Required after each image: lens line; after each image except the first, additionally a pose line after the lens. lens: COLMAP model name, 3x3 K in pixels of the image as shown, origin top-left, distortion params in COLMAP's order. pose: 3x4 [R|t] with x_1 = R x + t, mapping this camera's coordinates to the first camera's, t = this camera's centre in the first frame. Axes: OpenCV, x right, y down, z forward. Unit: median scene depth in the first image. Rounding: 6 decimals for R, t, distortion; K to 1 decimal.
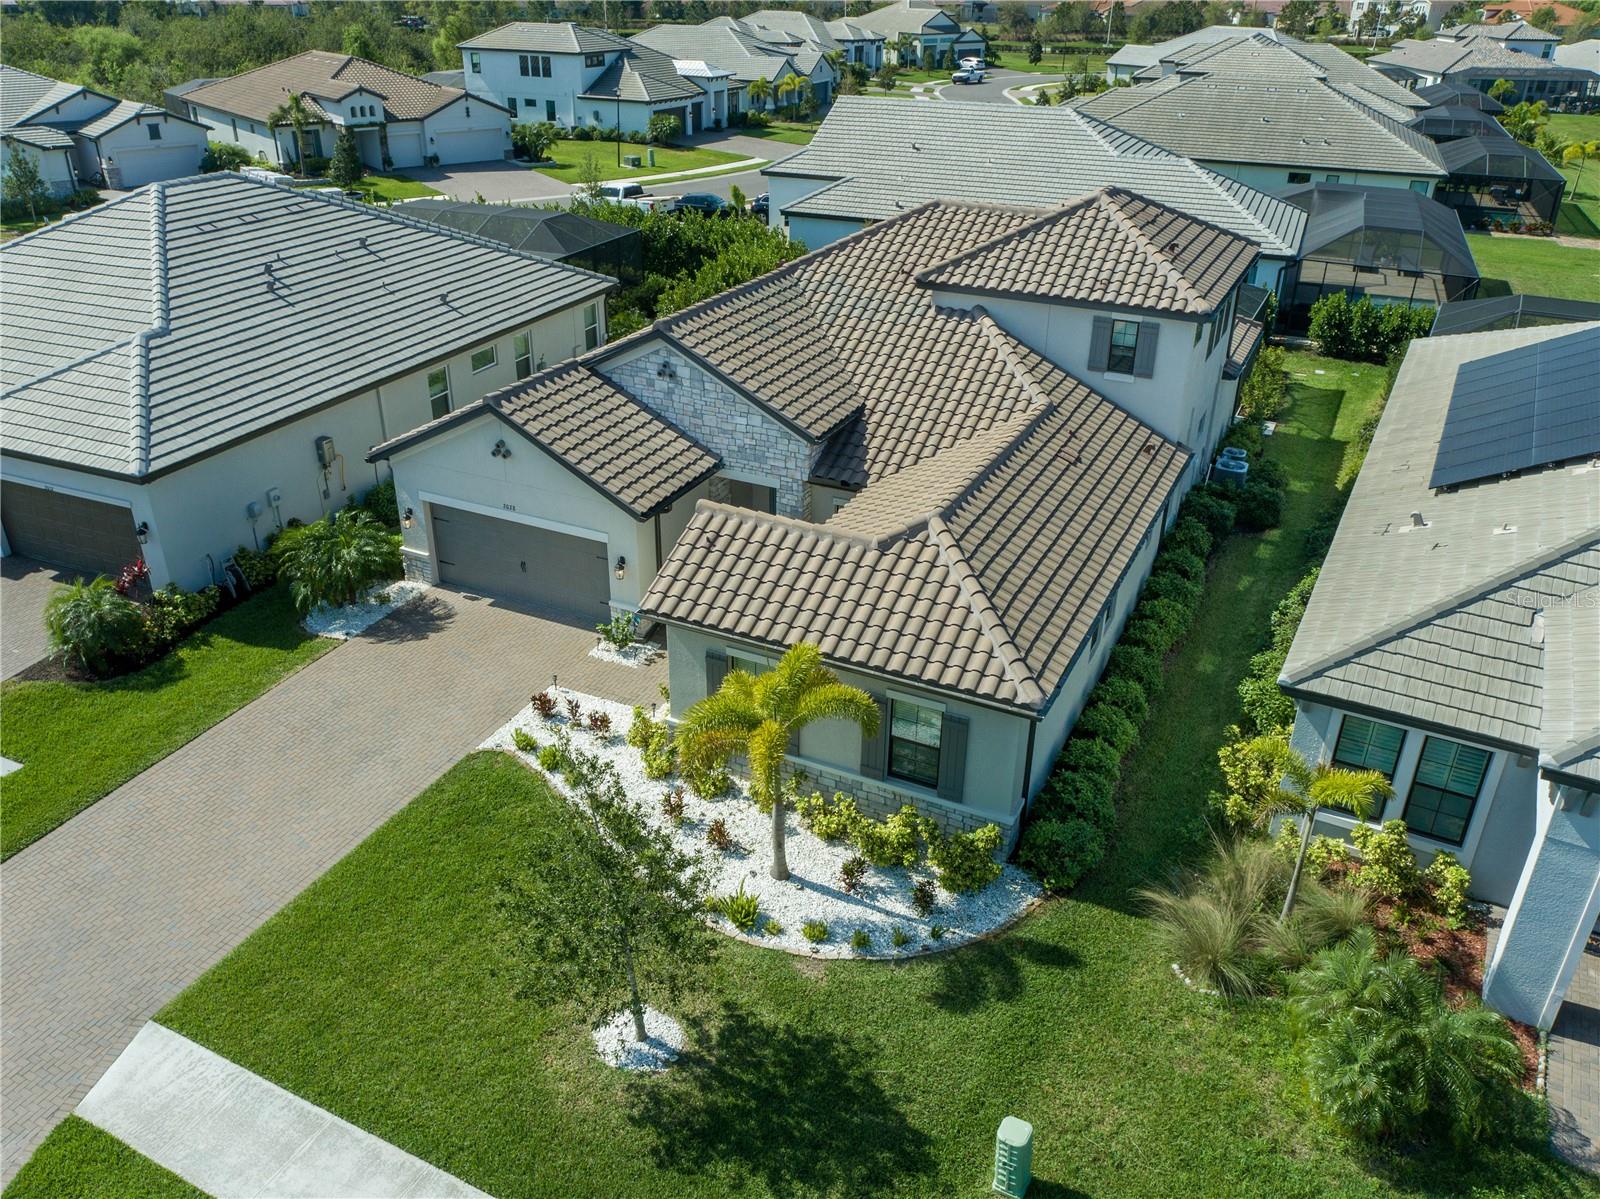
lens RADIAL K [[1213.6, 0, 801.2], [0, 1213.6, 603.0], [0, 0, 1]] dist [-0.008062, -0.003513]
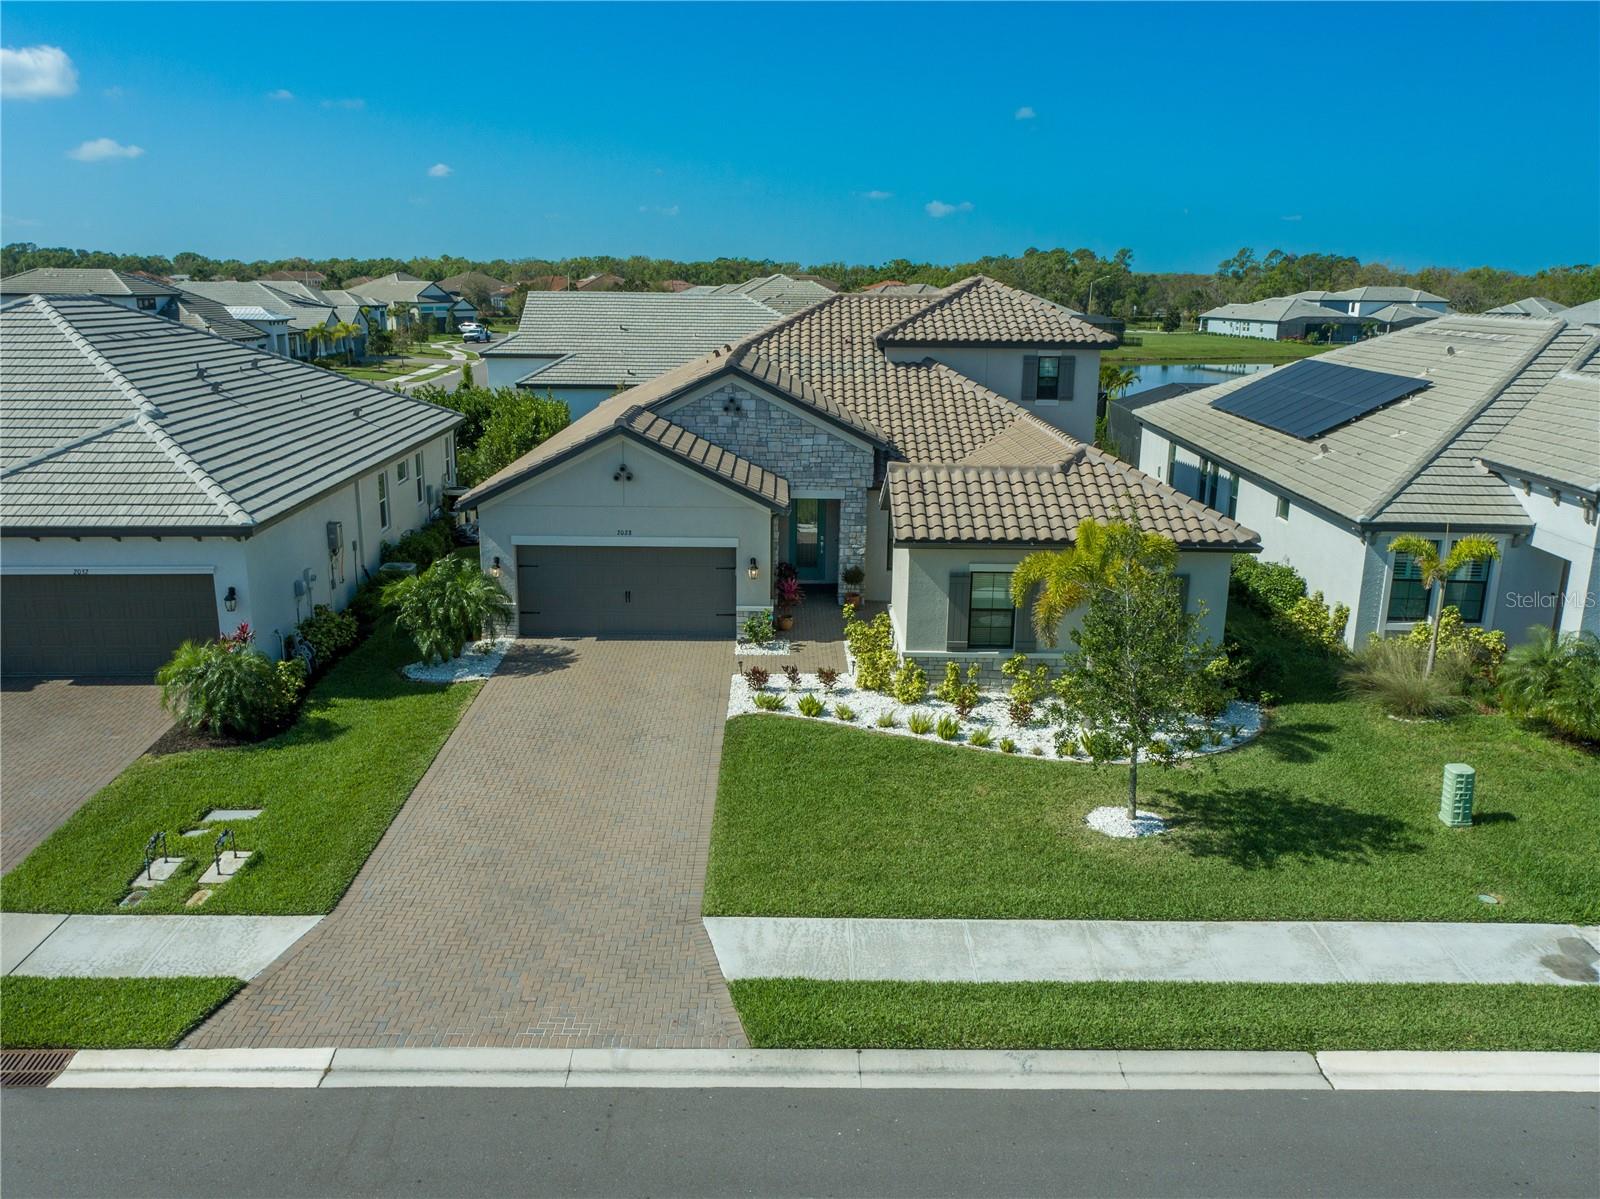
lens RADIAL K [[1221.3, 0, 796.7], [0, 1221.3, 598.0], [0, 0, 1]] dist [-0.008747, 0.000324]
pose [[0.894906, -0.110704, 0.432305, -0.539745], [0.205739, 0.961994, -0.179550, 0.182748], [-0.395998, 0.249623, 0.883671, 0.035352]]
